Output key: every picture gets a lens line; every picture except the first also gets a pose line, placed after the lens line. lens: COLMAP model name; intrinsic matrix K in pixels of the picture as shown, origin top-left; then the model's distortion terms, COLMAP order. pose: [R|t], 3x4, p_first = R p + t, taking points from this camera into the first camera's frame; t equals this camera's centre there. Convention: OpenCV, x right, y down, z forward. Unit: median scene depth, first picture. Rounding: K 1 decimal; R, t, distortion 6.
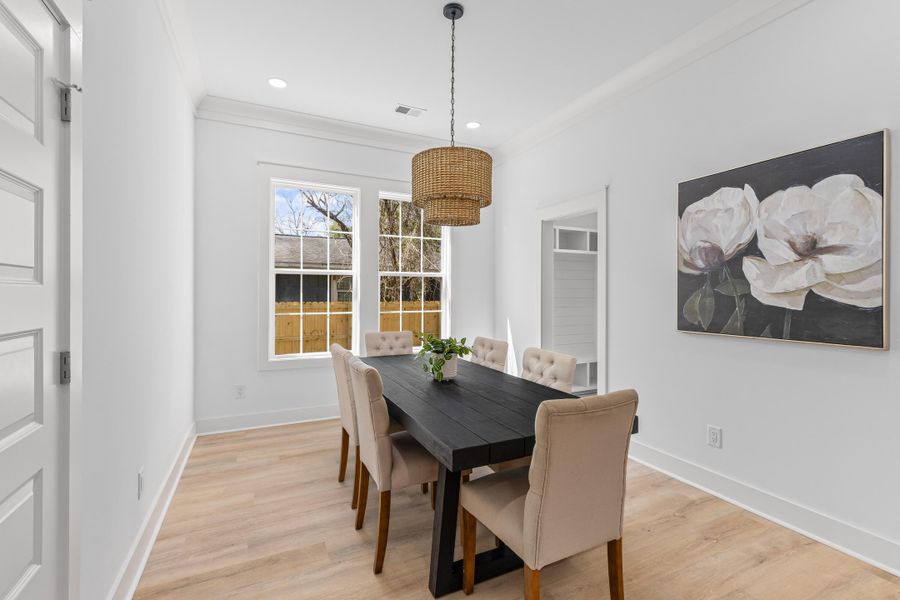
lens RADIAL K [[414.5, 0, 461.7], [0, 414.5, 291.6], [0, 0, 1]] dist [0.003137, 0.000337]
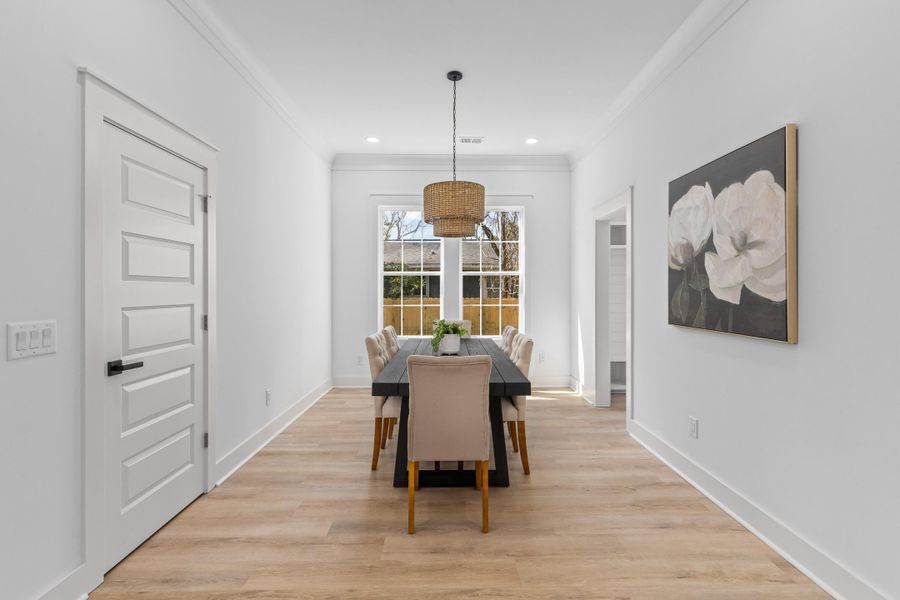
lens RADIAL K [[413.5, 0, 451.3], [0, 413.5, 288.9], [0, 0, 1]] dist [-0.000381, -0.000069]
pose [[0.901753, -0.003893, -0.432235, 0.575554], [0.003832, 0.999992, -0.001010, 0.004924], [0.432236, -0.000745, 0.901760, -0.208482]]
